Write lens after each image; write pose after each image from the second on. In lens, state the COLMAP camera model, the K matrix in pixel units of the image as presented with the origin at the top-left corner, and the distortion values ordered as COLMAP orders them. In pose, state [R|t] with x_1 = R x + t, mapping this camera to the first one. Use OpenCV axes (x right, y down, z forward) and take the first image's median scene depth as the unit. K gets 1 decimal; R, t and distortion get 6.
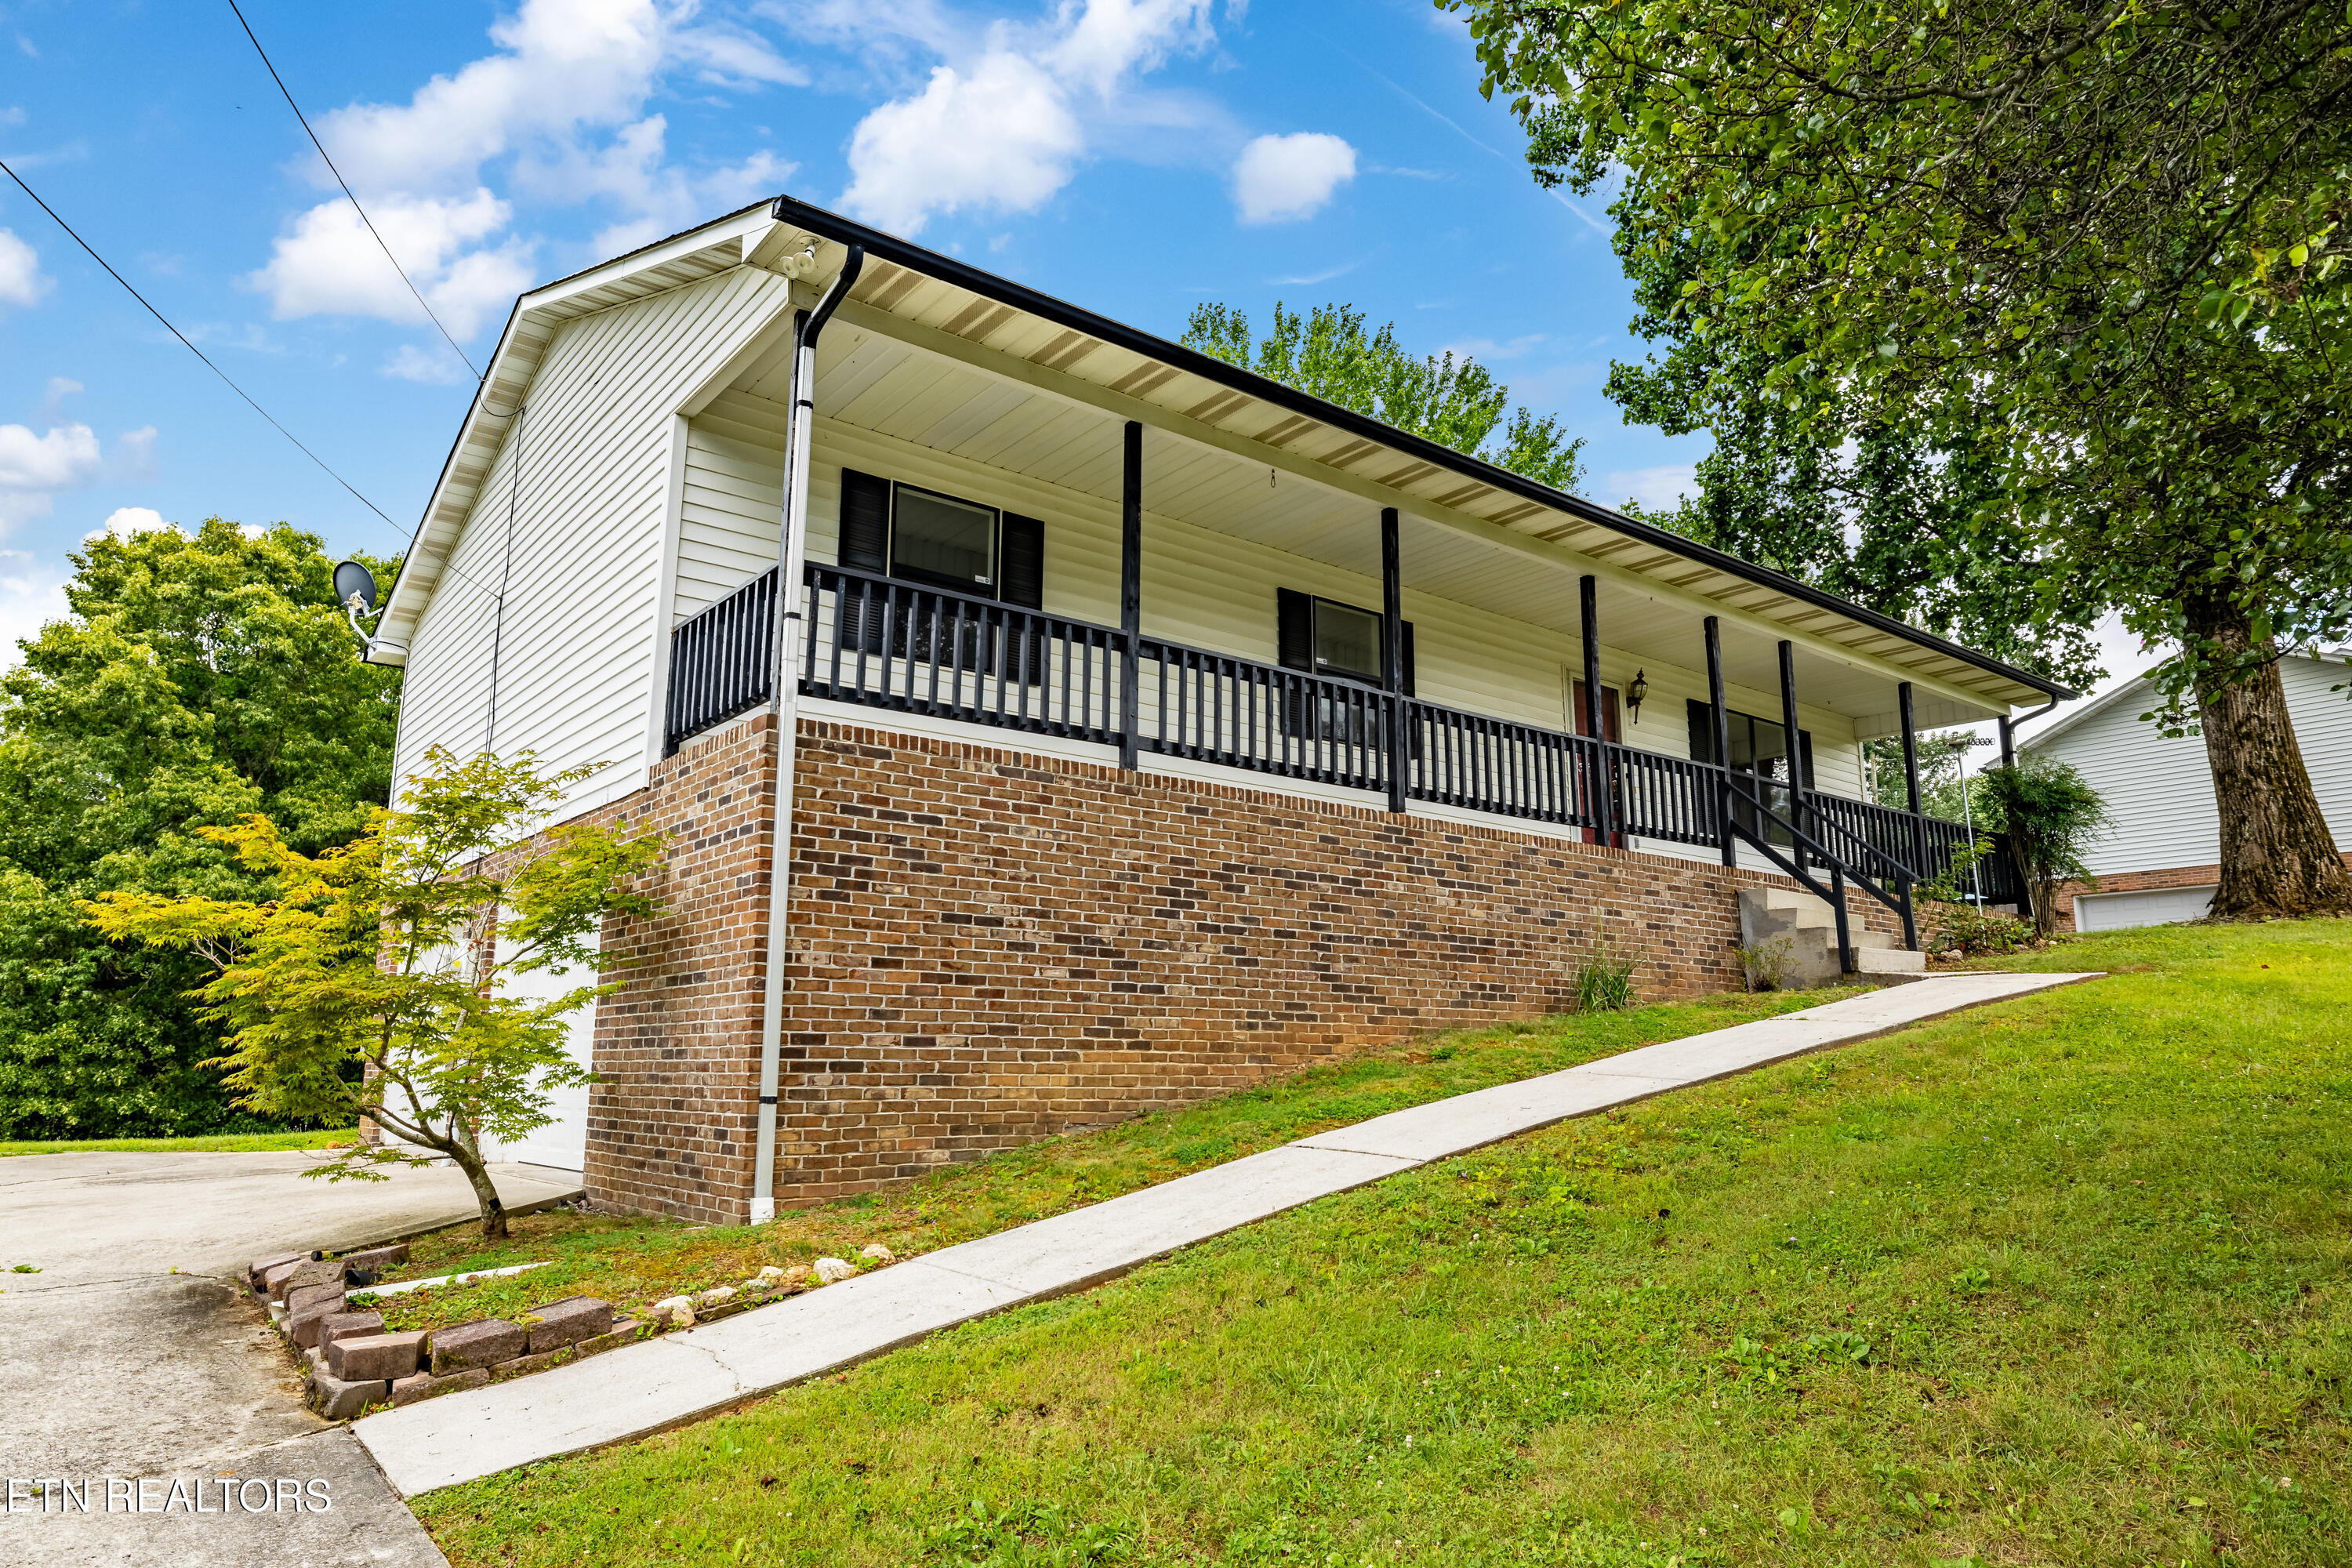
lens RADIAL K [[1461.8, 0, 1178.1], [0, 1461.8, 785.7], [0, 0, 1]] dist [0.006978, 0.000181]
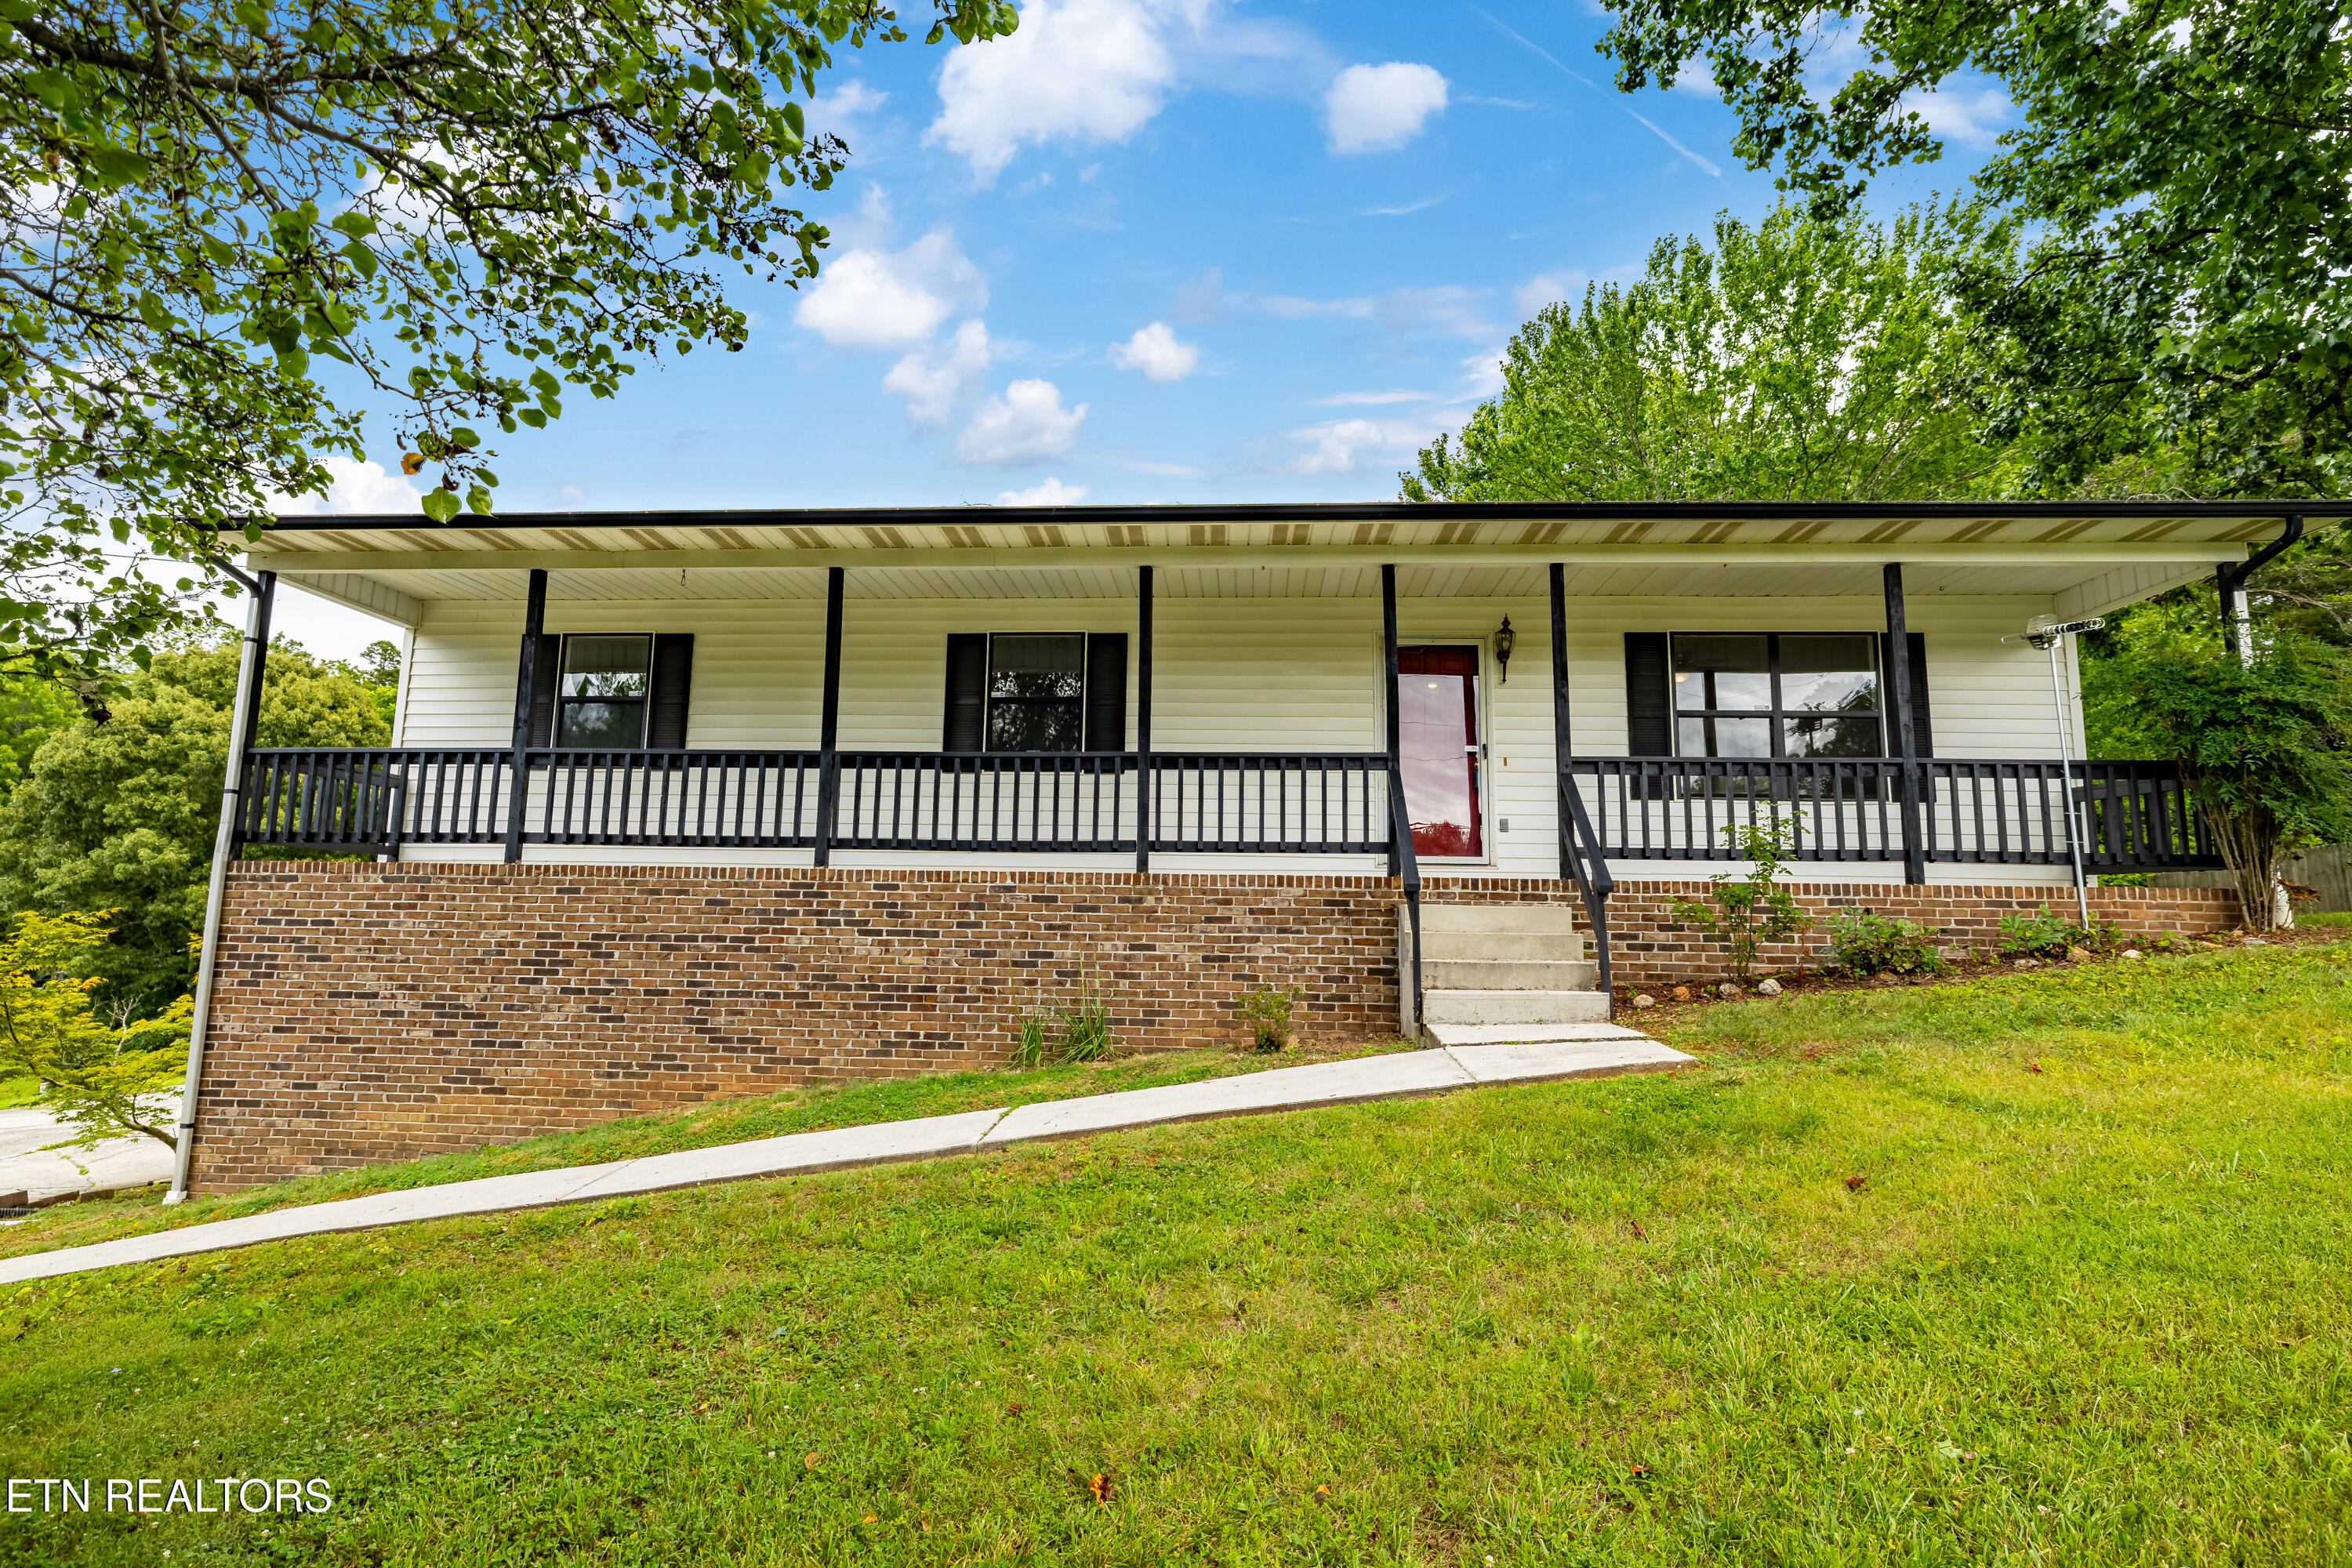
lens RADIAL K [[1260.8, 0, 1175.4], [0, 1260.8, 774.6], [0, 0, 1]] dist [0.003763, 0.001108]
pose [[0.739907, -0.090471, -0.666598, 1.102433], [0.114901, 0.993350, -0.007281, -0.012923], [0.662824, -0.071206, 0.745382, 0.591478]]
